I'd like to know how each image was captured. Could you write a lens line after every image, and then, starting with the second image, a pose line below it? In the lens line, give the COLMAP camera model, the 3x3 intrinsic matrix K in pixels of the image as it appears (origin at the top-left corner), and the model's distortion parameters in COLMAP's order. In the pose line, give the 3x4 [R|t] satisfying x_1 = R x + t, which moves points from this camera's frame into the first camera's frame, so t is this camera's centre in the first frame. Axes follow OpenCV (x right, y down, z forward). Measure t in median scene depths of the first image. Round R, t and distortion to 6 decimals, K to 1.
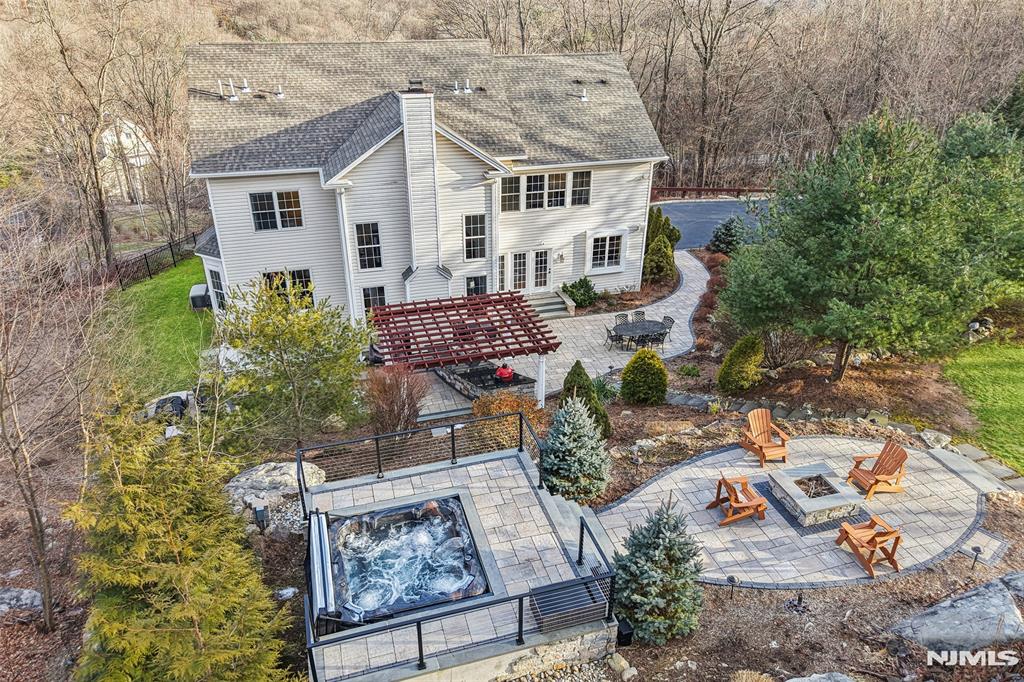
lens RADIAL K [[676.5, 0, 516.3], [0, 676.5, 338.5], [0, 0, 1]] dist [0.005648, -0.031864]
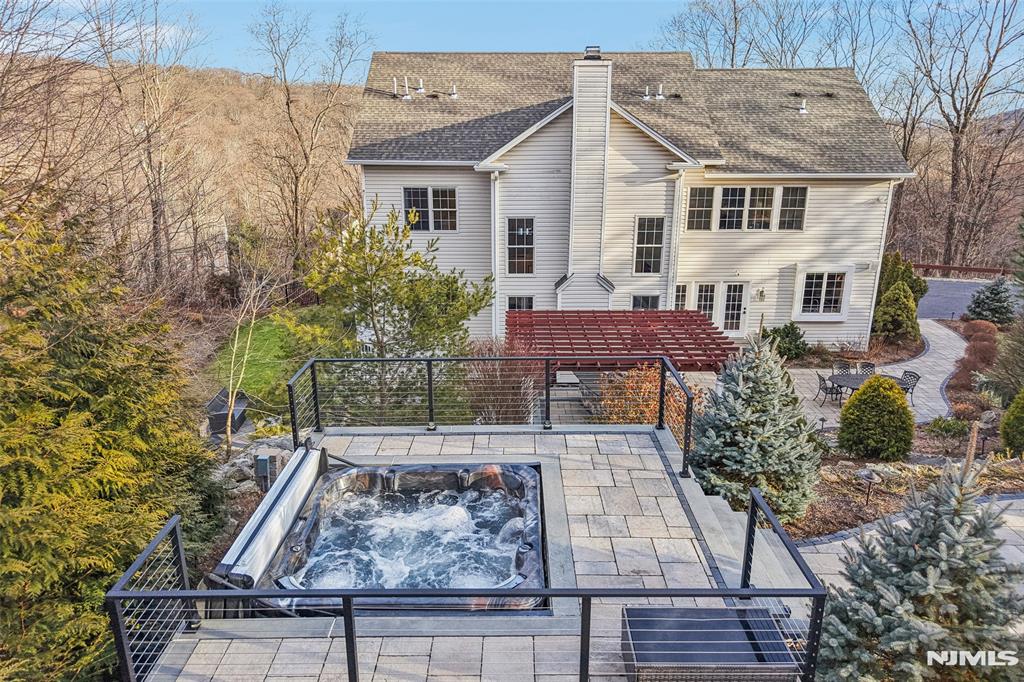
lens RADIAL K [[676.5, 0, 516.3], [0, 676.5, 338.5], [0, 0, 1]] dist [0.005648, -0.031864]
pose [[0.954369, 0.077448, -0.288413, 0.028766], [-0.130293, 0.977002, -0.168789, 0.114001], [0.268707, 0.198666, 0.942512, 0.208398]]
